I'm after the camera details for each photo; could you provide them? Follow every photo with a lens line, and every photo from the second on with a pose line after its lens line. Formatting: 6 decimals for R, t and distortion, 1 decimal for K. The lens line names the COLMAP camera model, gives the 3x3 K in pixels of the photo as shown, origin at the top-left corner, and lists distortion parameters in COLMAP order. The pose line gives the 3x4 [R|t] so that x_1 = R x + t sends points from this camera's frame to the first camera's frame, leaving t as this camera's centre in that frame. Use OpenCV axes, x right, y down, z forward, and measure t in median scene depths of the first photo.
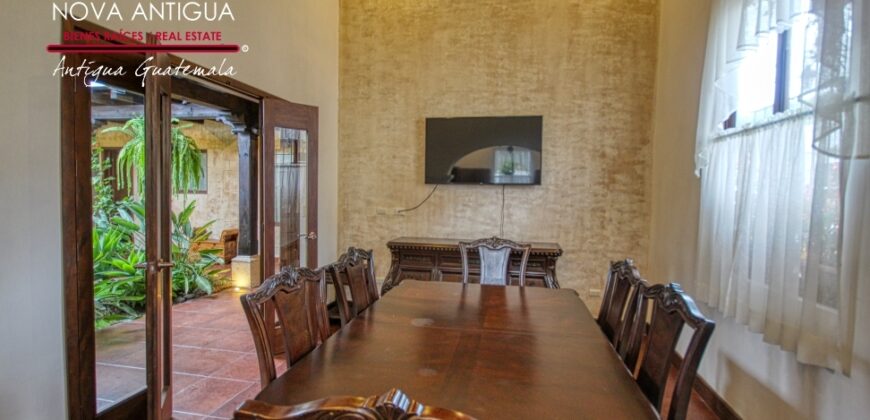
lens RADIAL K [[399.6, 0, 446.8], [0, 399.6, 211.5], [0, 0, 1]] dist [0.000948, 0.000028]
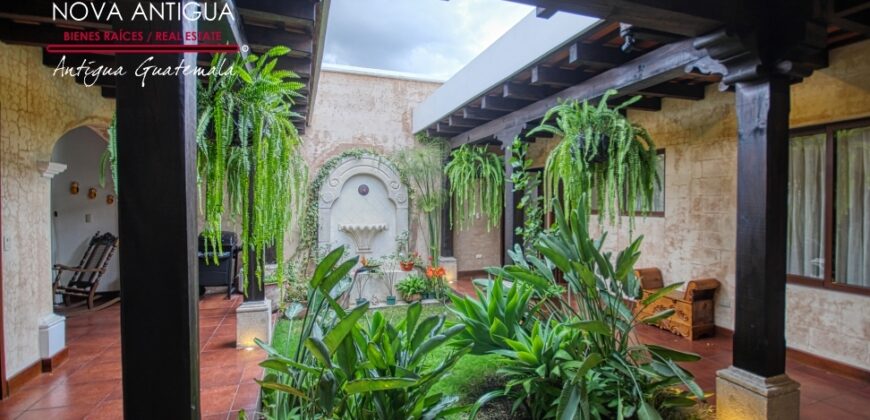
lens RADIAL K [[399.6, 0, 446.8], [0, 399.6, 211.5], [0, 0, 1]] dist [0.000948, 0.000028]
pose [[0.509522, -0.003132, -0.860452, -0.285255], [-0.027912, 0.999407, -0.020166, -0.037679], [0.860005, 0.034292, 0.509132, 0.472011]]
